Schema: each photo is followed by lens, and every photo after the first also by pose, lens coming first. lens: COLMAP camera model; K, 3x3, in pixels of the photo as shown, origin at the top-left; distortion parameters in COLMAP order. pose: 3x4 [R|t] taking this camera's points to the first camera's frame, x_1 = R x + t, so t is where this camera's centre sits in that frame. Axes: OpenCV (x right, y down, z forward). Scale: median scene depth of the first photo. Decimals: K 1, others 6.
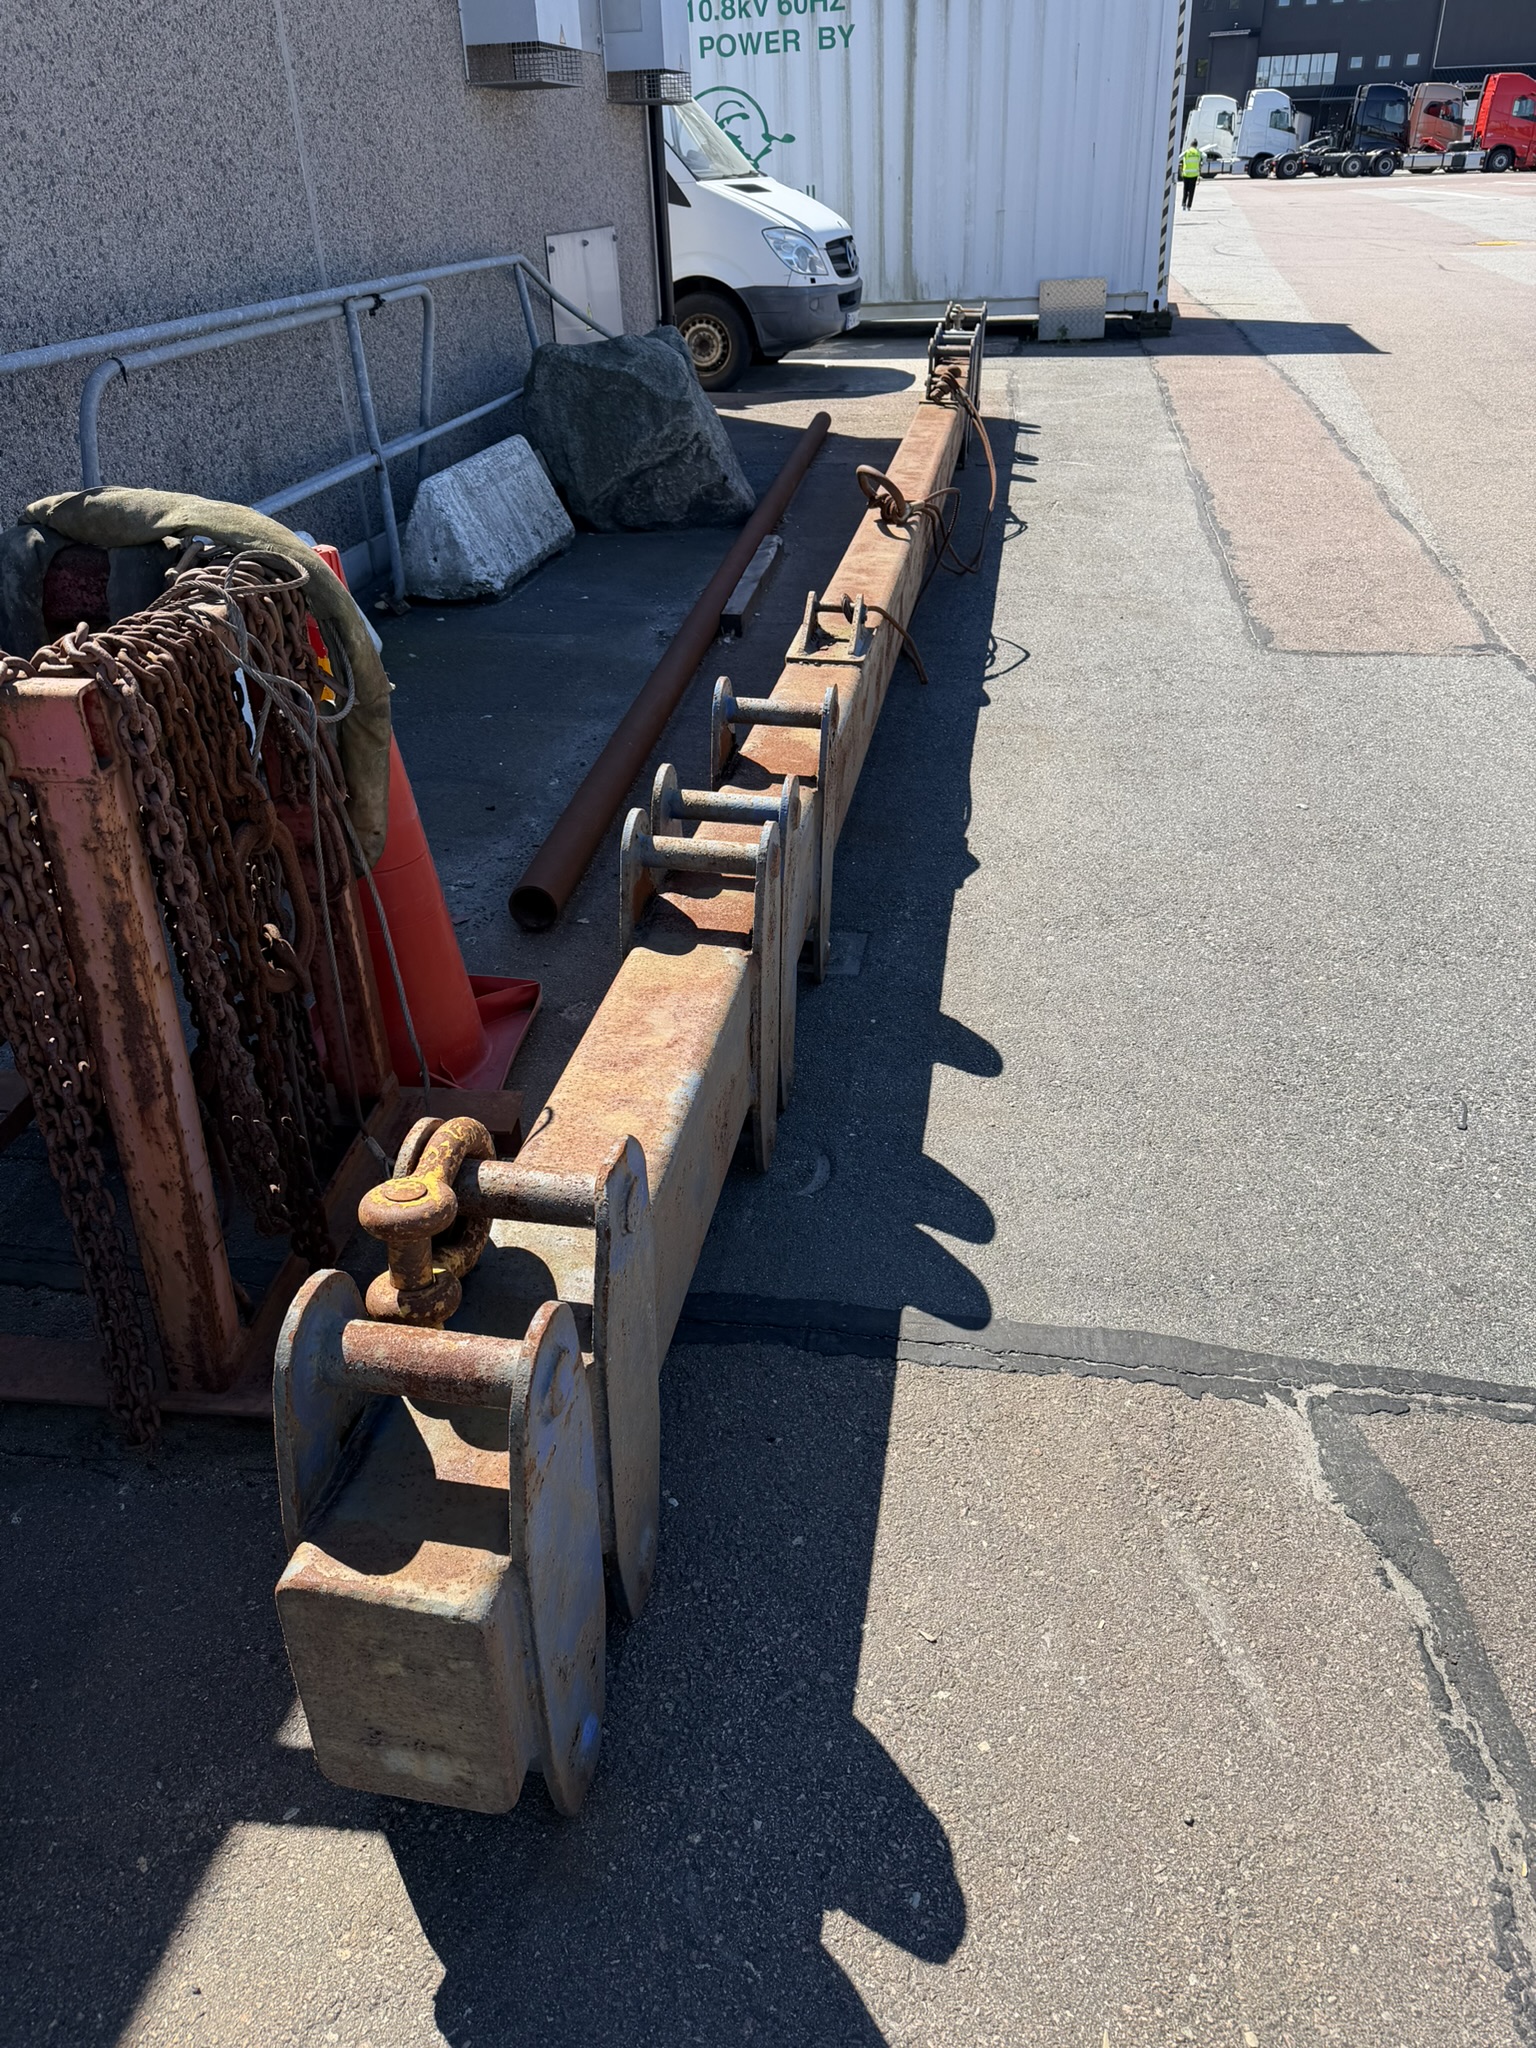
lens RADIAL K [[1452.3, 0, 747.4], [0, 1452.3, 1026.9], [0, 0, 1]] dist [0.038243, -0.045051]
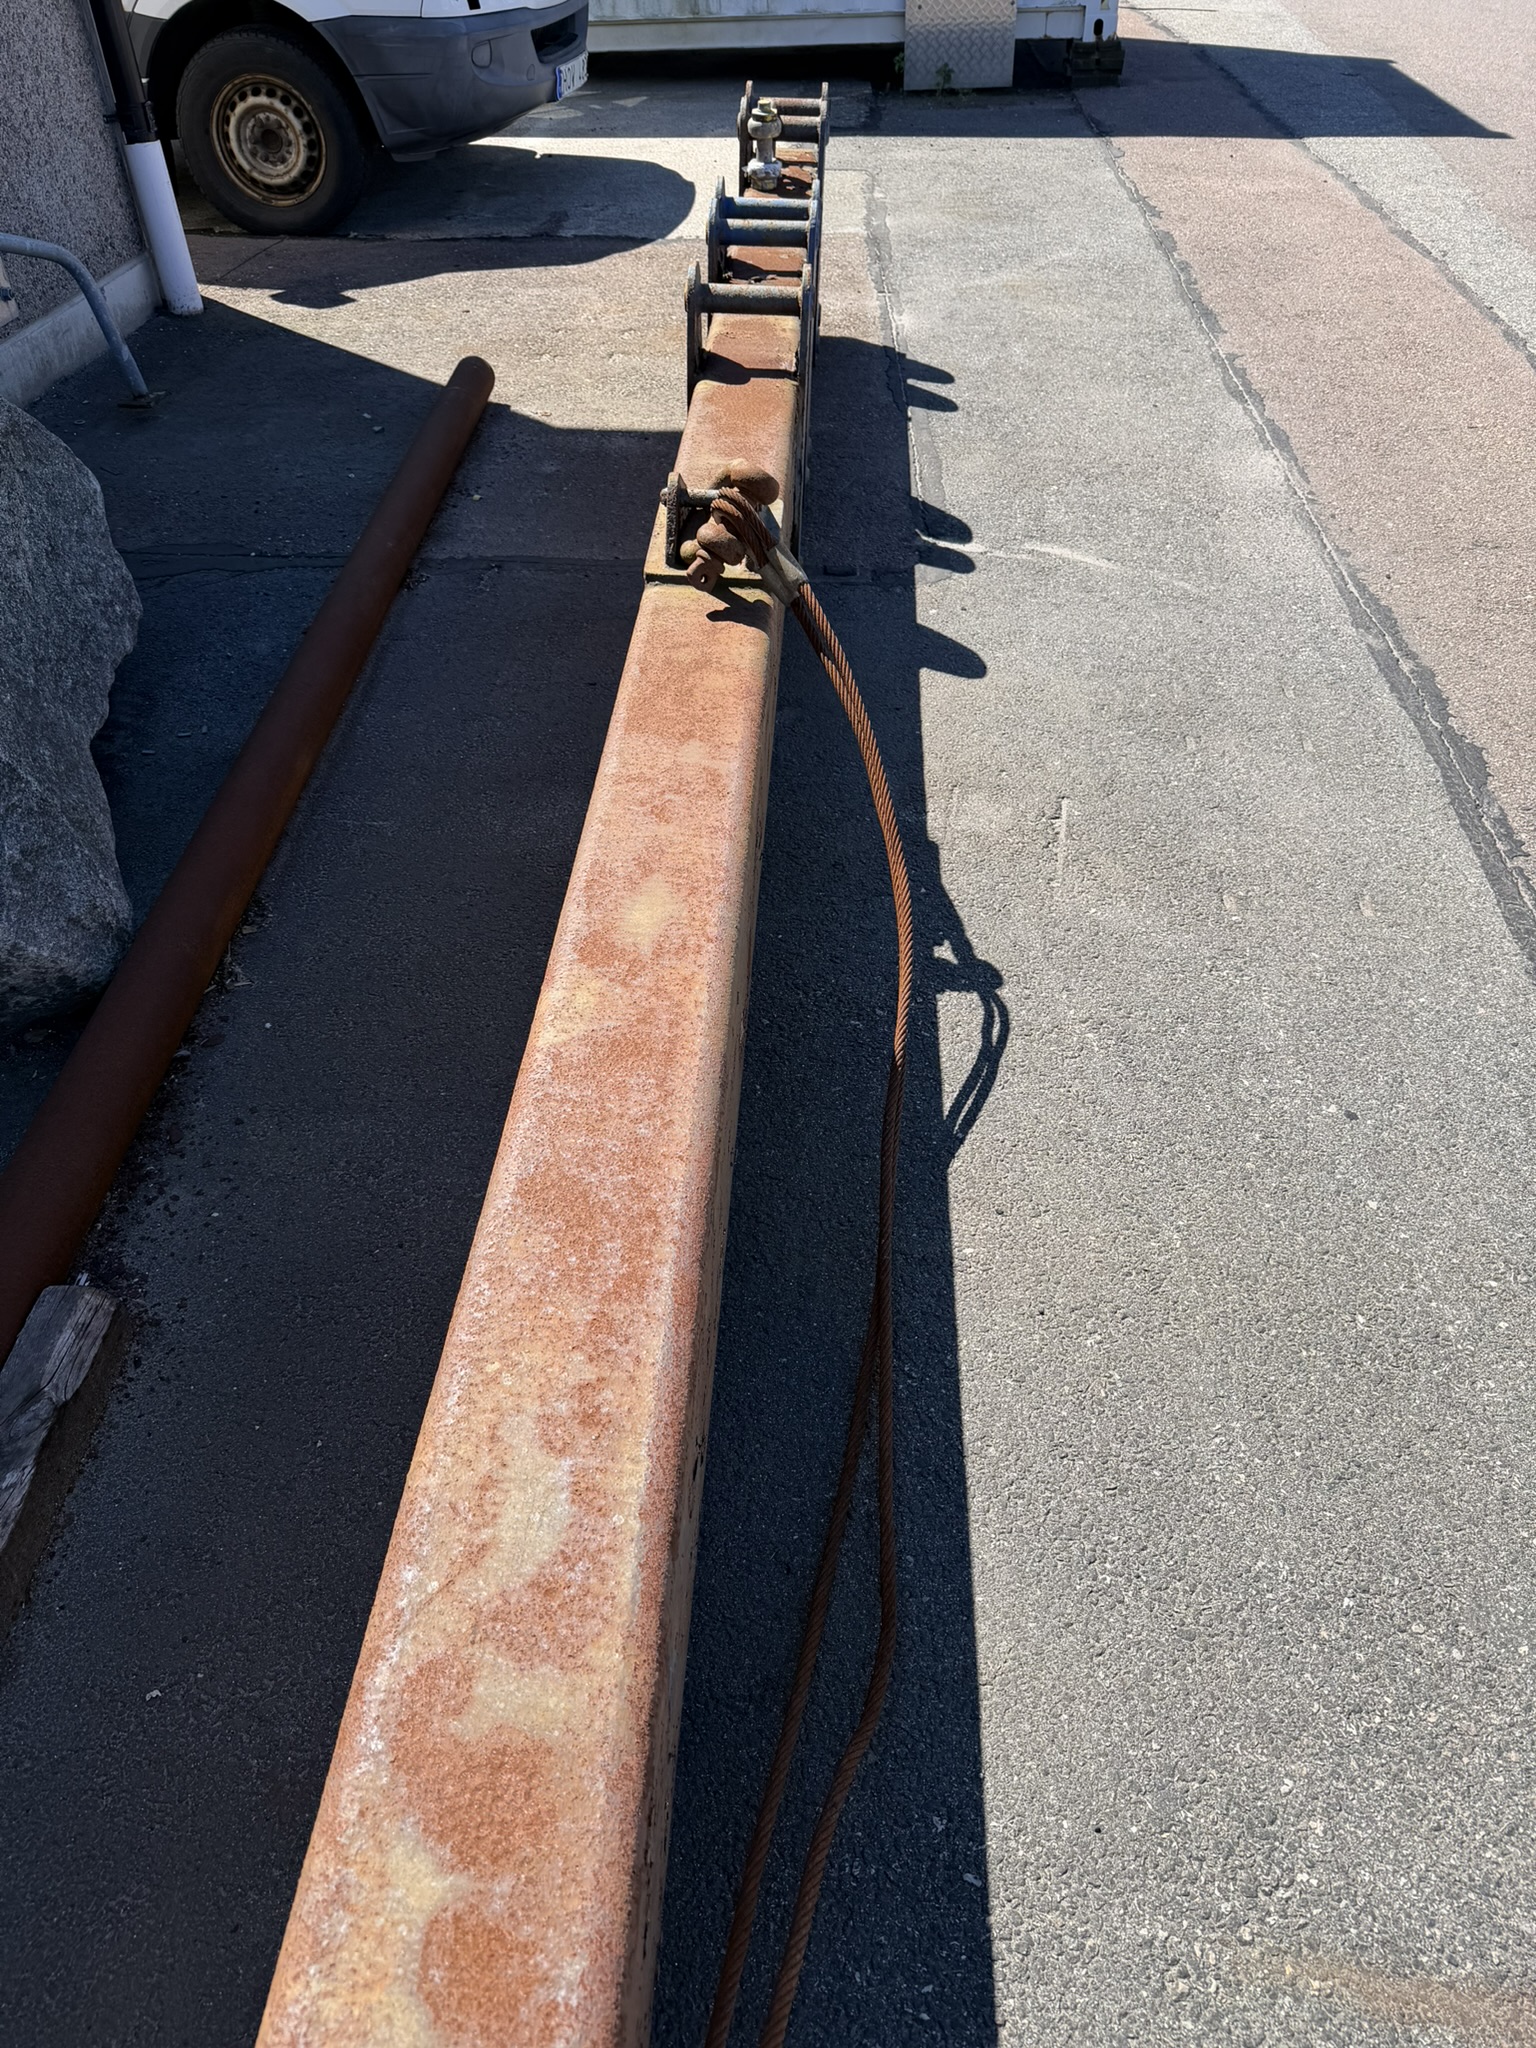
lens RADIAL K [[1452.3, 0, 764.5], [0, 1452.3, 1026.2], [0, 0, 1]] dist [0.038243, -0.045051]
pose [[0.992363, -0.068126, 0.102832, 0.067845], [0.049042, 0.982834, 0.177853, -0.252591], [-0.113184, -0.171451, 0.978669, 0.442889]]
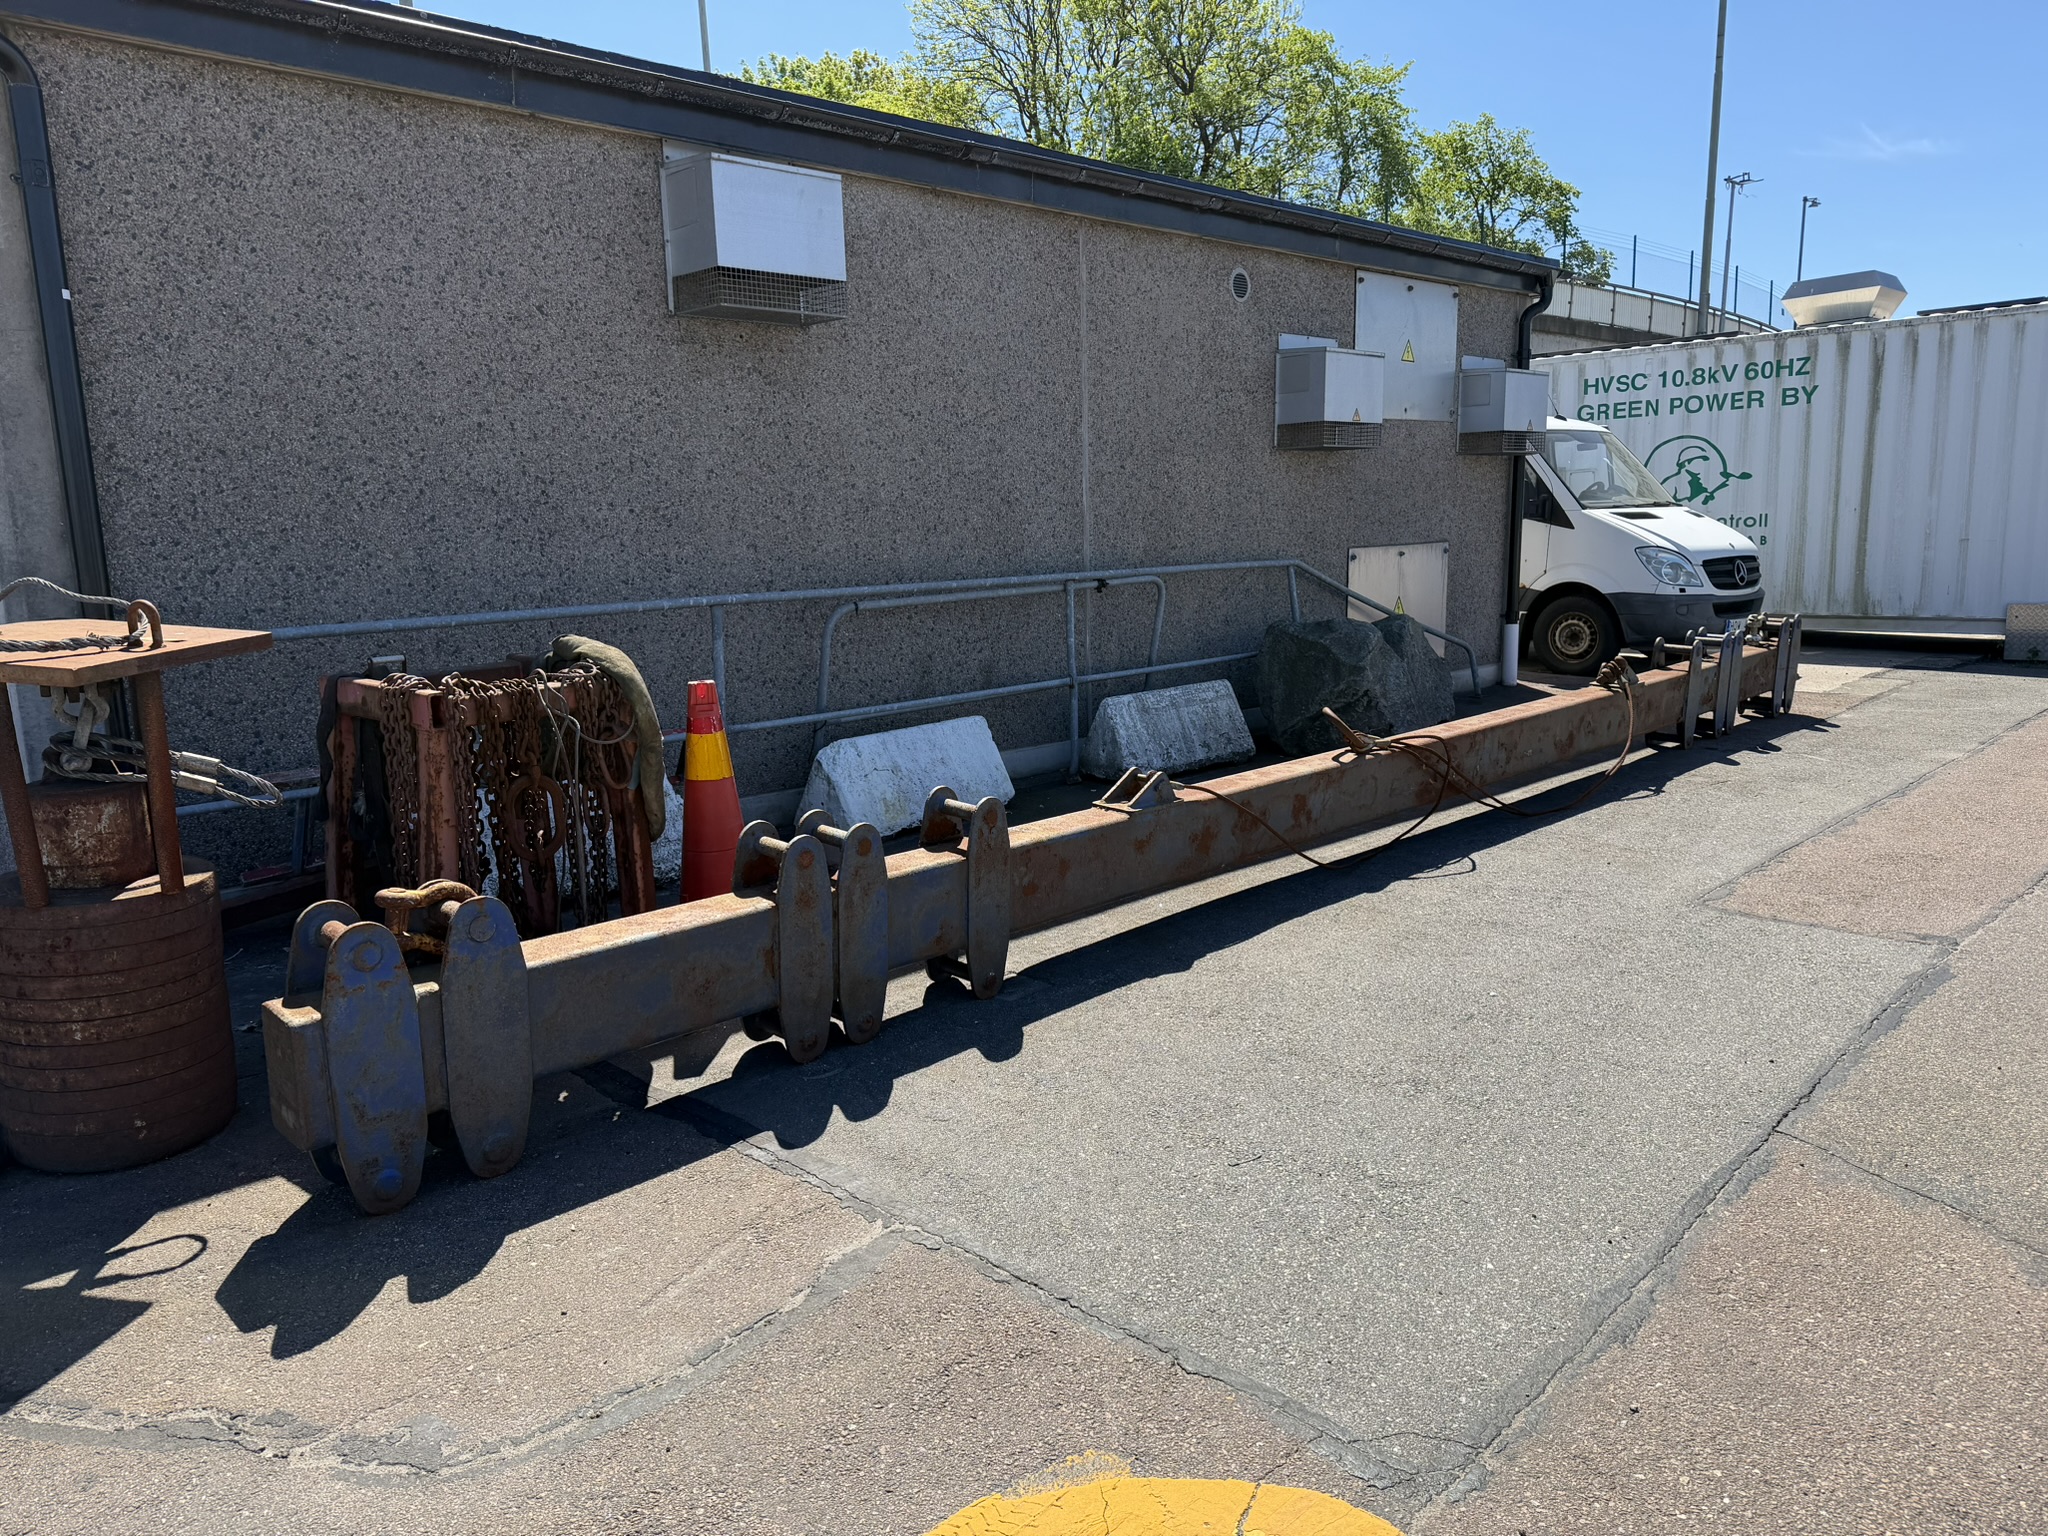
lens RADIAL K [[1452.3, 0, 1017.1], [0, 1452.3, 769.6], [0, 0, 1]] dist [0.038243, -0.045051]
pose [[0.826135, 0.113067, -0.552012, 0.252033], [-0.291585, 0.924076, -0.247107, 0.030204], [0.482161, 0.365102, 0.796380, -0.064790]]
